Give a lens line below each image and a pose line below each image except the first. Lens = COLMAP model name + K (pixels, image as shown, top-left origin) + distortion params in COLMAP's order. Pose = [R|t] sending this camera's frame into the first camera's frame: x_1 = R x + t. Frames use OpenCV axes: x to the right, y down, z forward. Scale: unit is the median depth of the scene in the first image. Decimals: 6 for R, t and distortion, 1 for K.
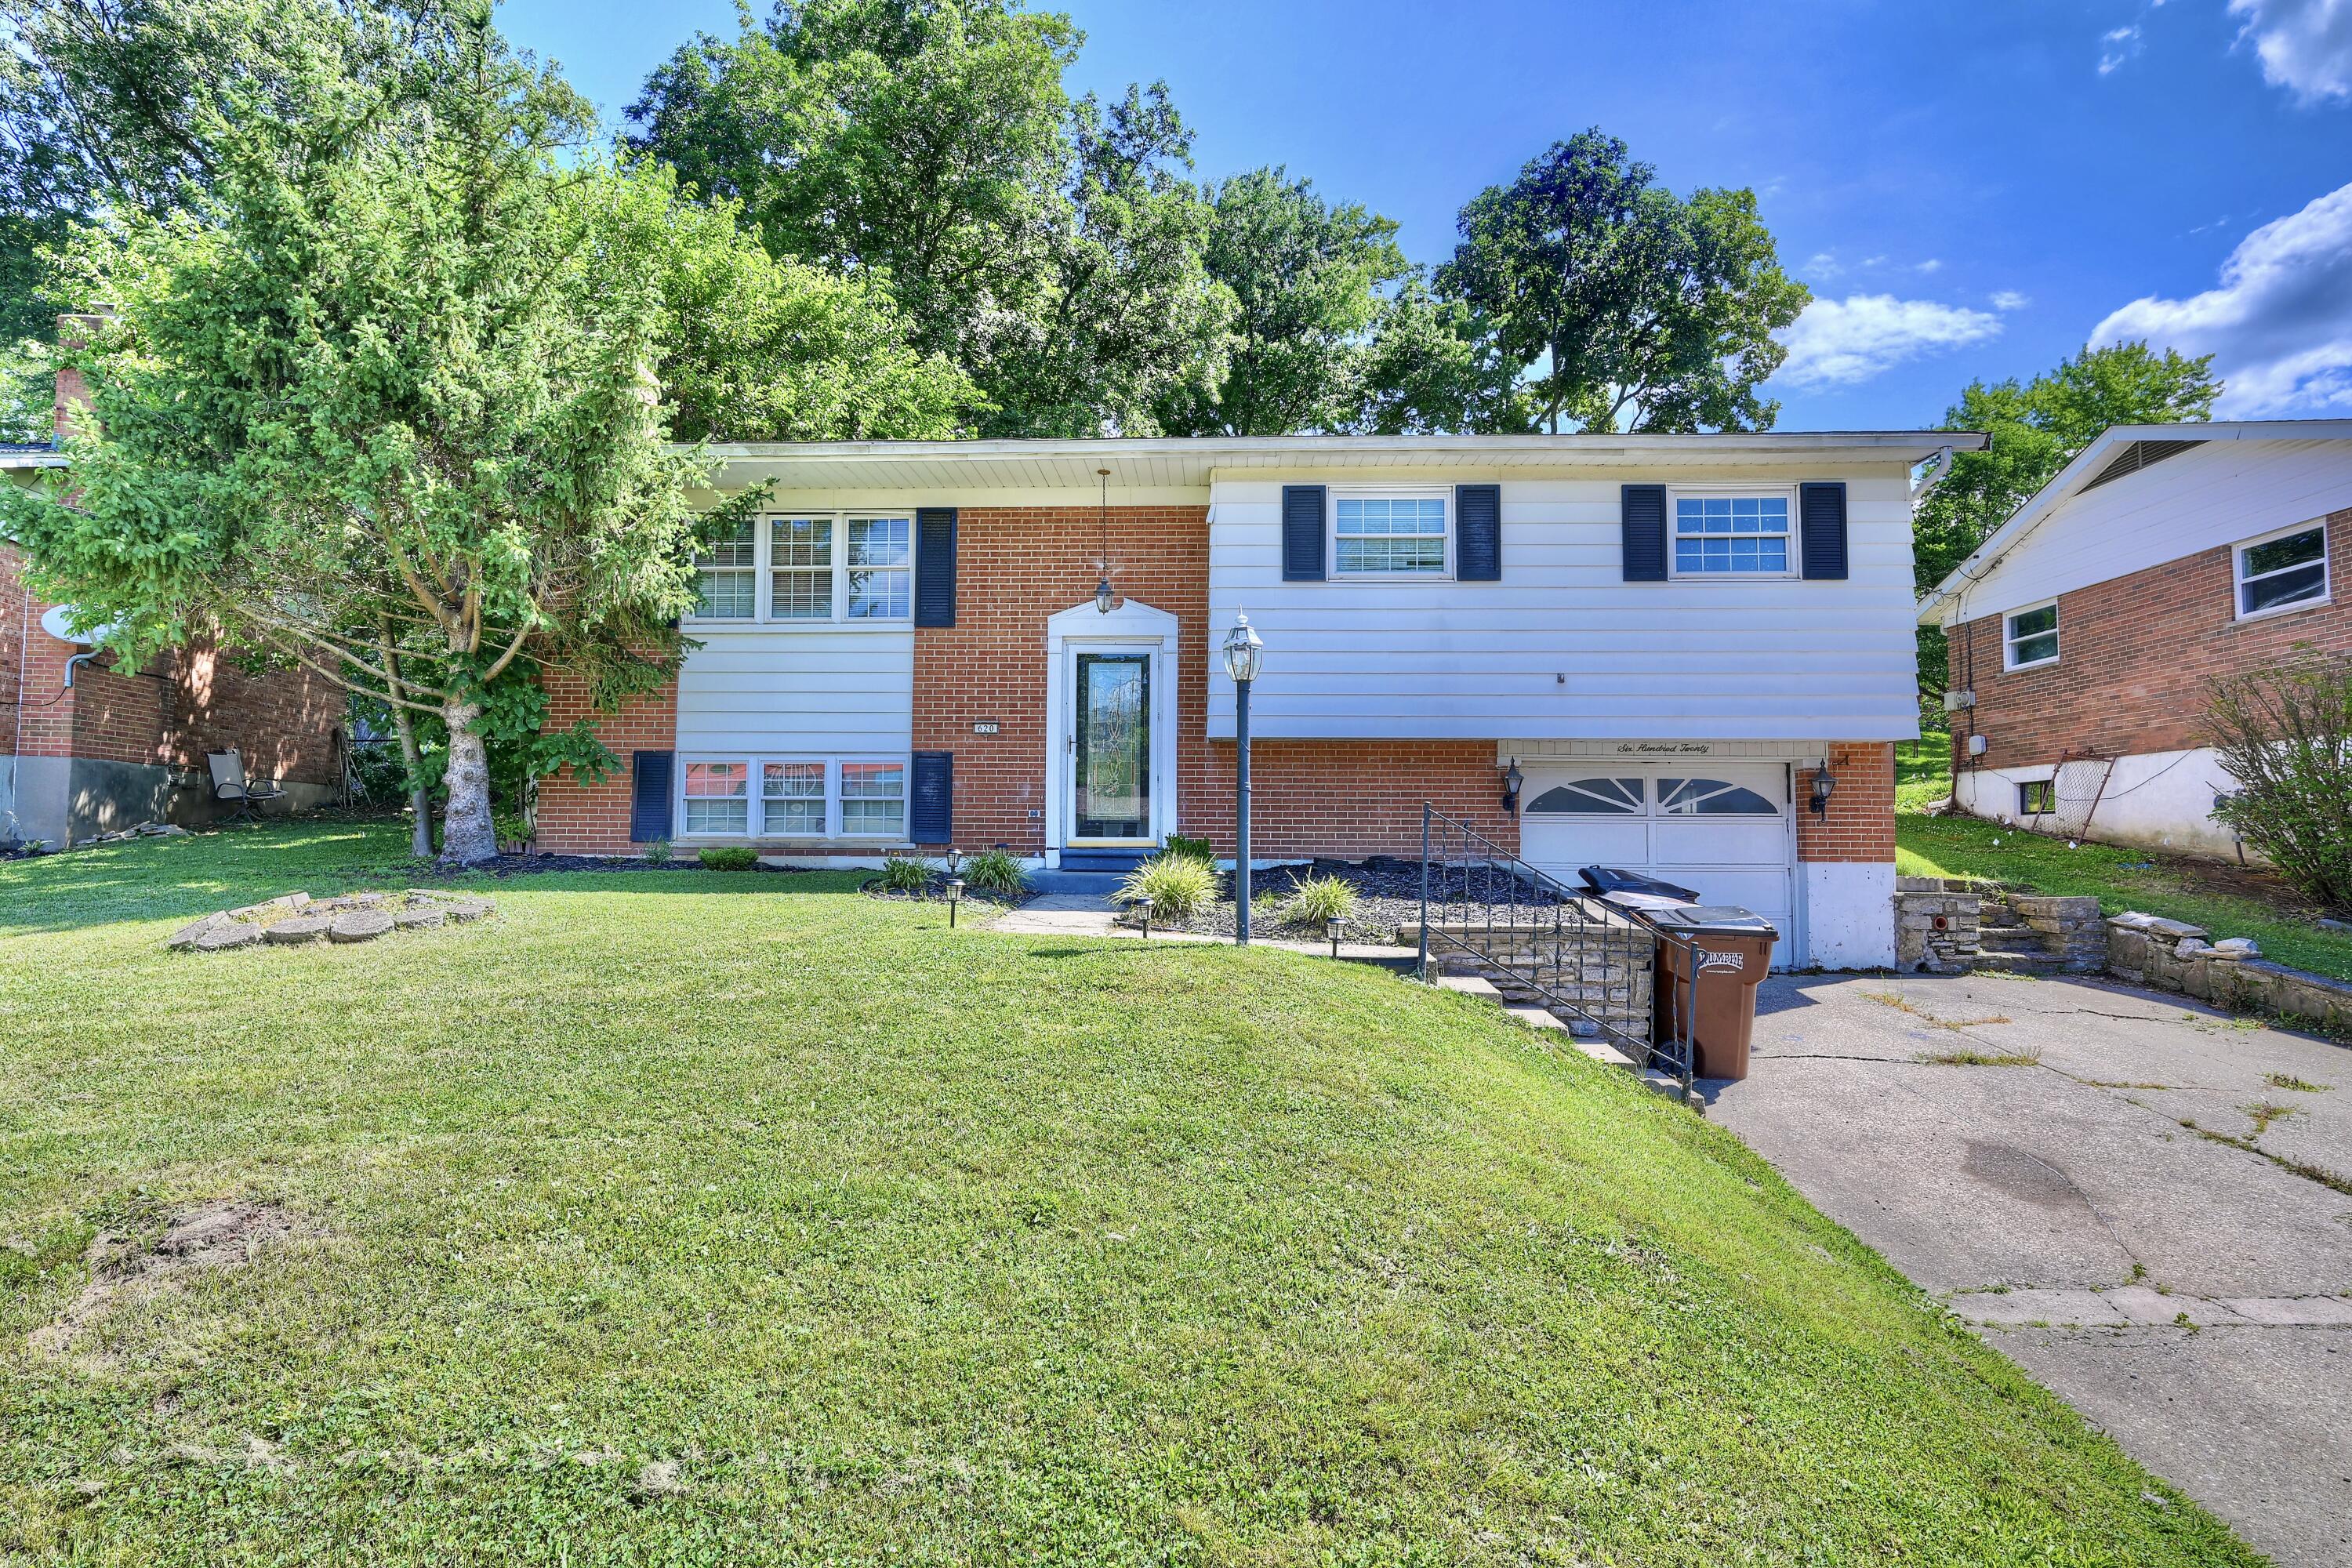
lens RADIAL K [[1202.5, 0, 1175.6], [0, 1202.5, 789.9], [0, 0, 1]] dist [0.001041, 0.001128]
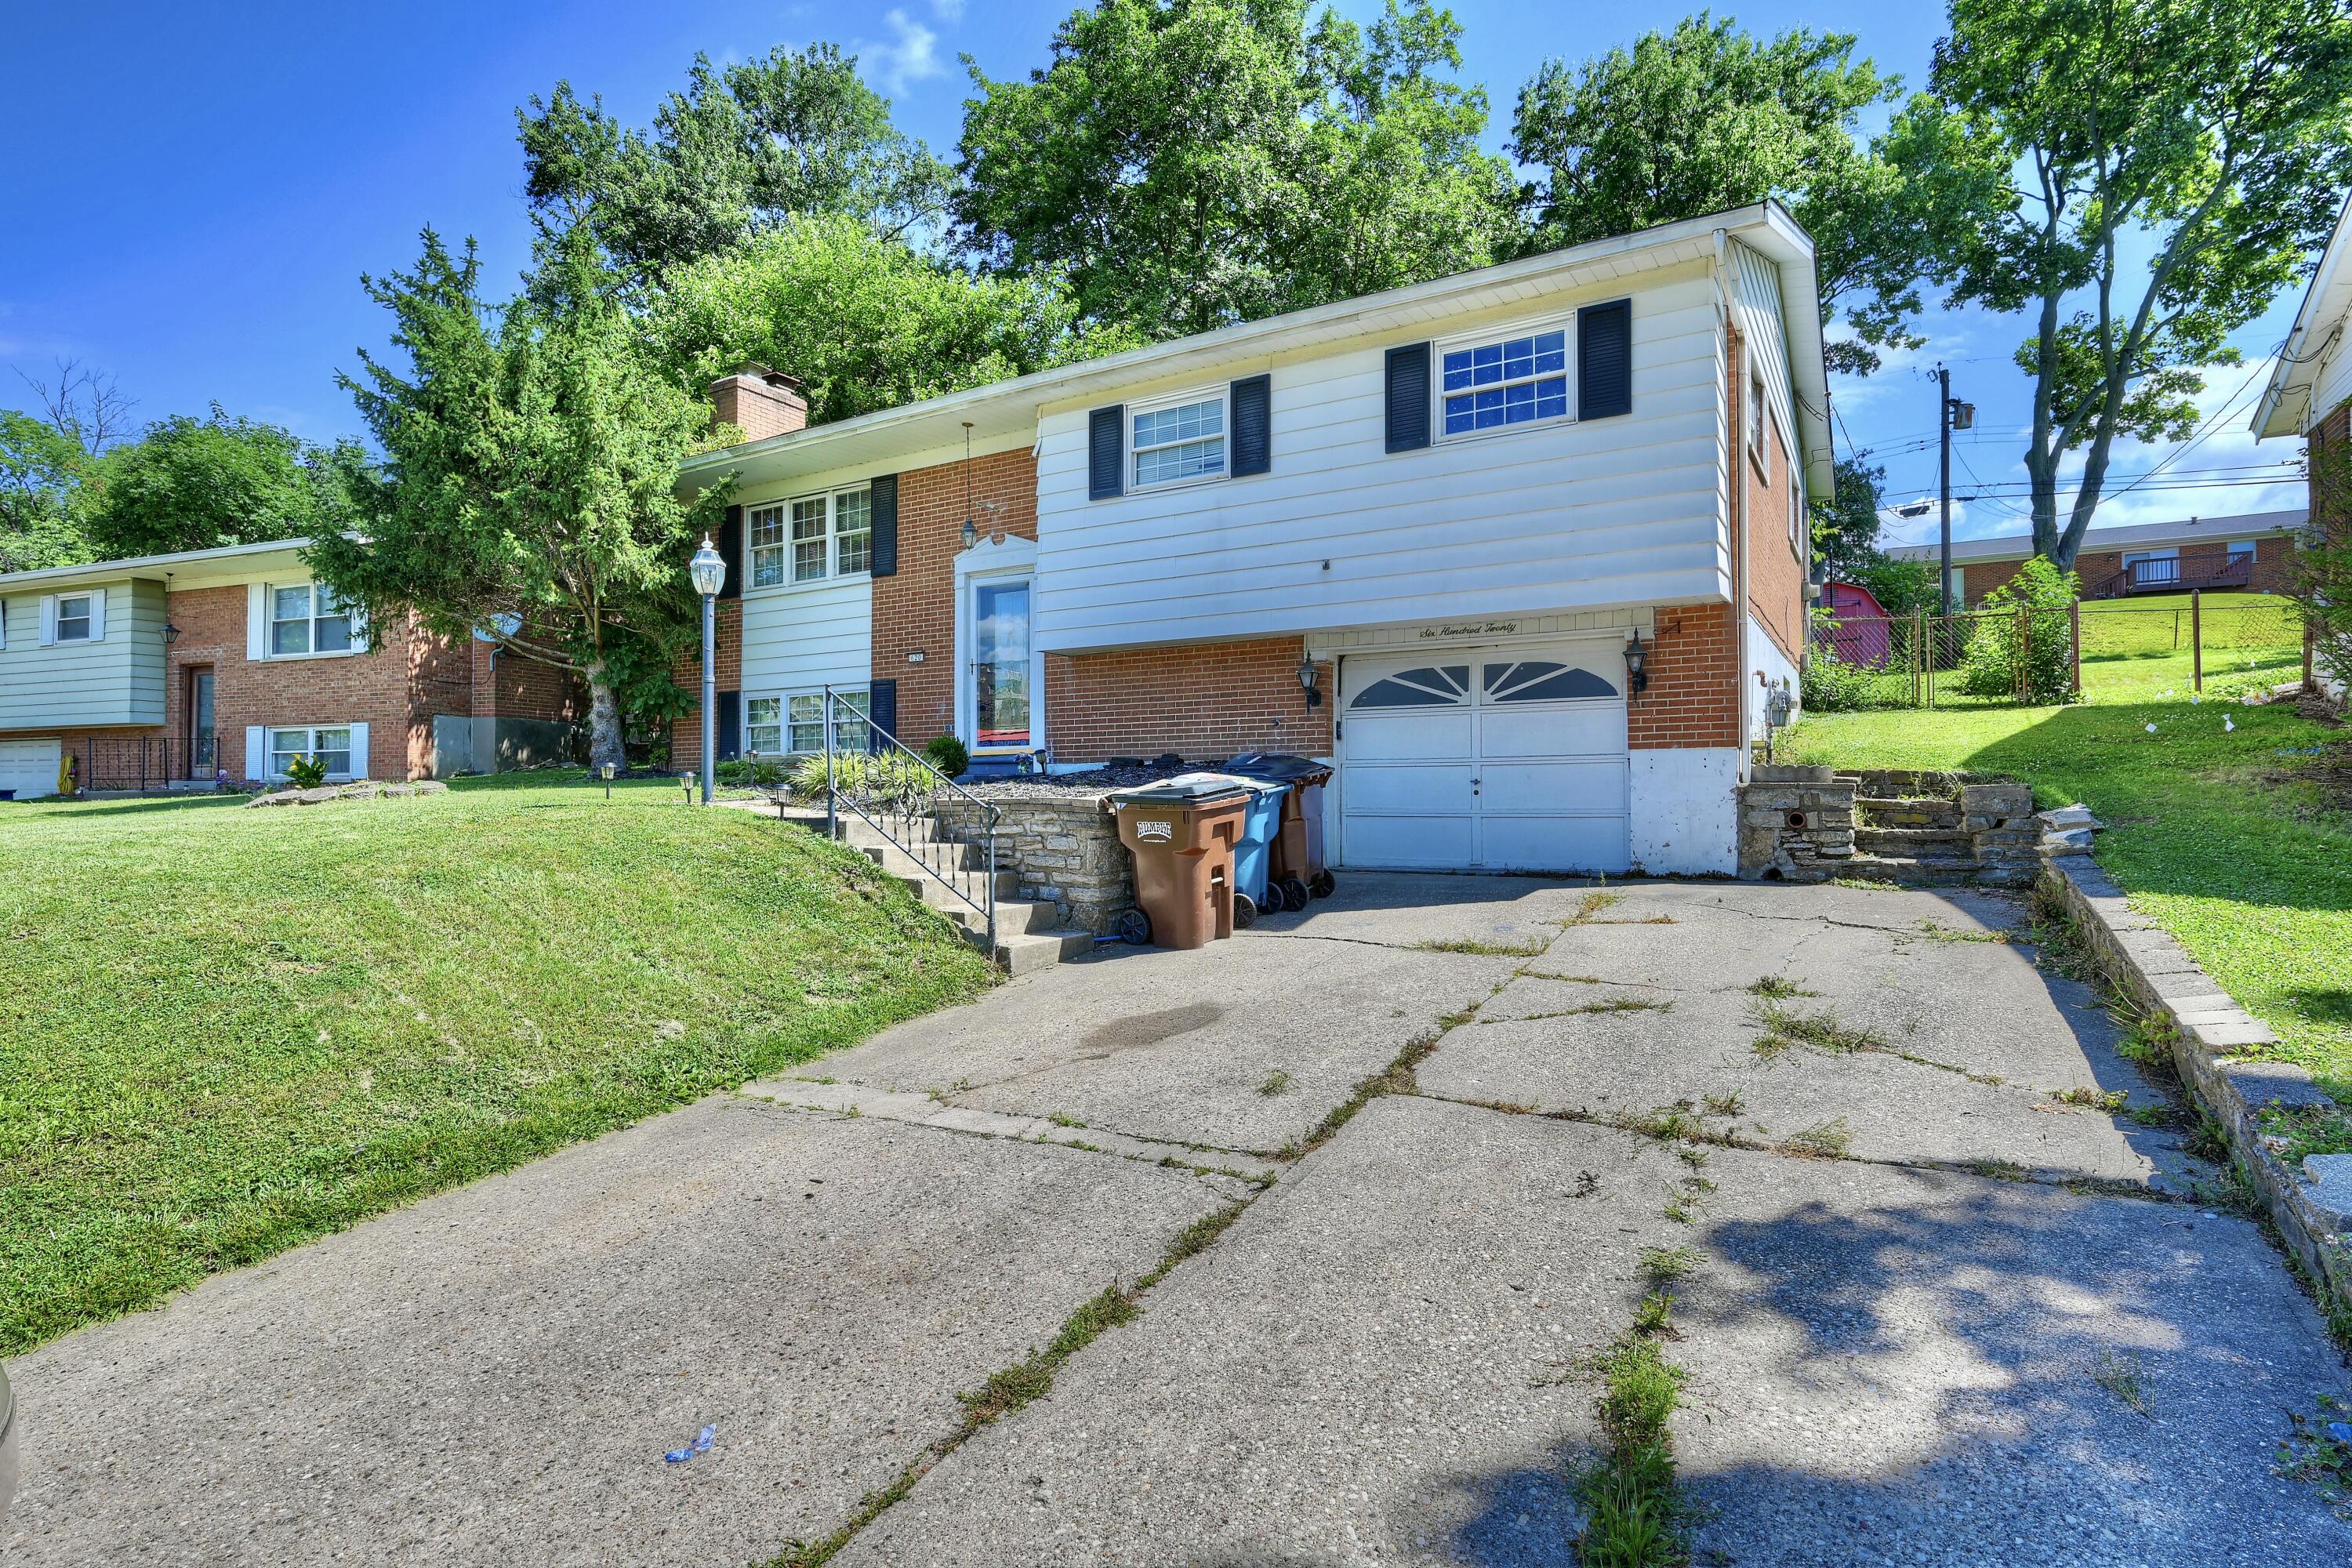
lens RADIAL K [[1202.5, 0, 1169.2], [0, 1202.5, 787.7], [0, 0, 1]] dist [0.001041, 0.001128]
pose [[0.873436, -0.013252, -0.486758, 0.660608], [0.029115, 0.999262, 0.025040, 0.056533], [0.486067, -0.036043, 0.873178, 0.087744]]
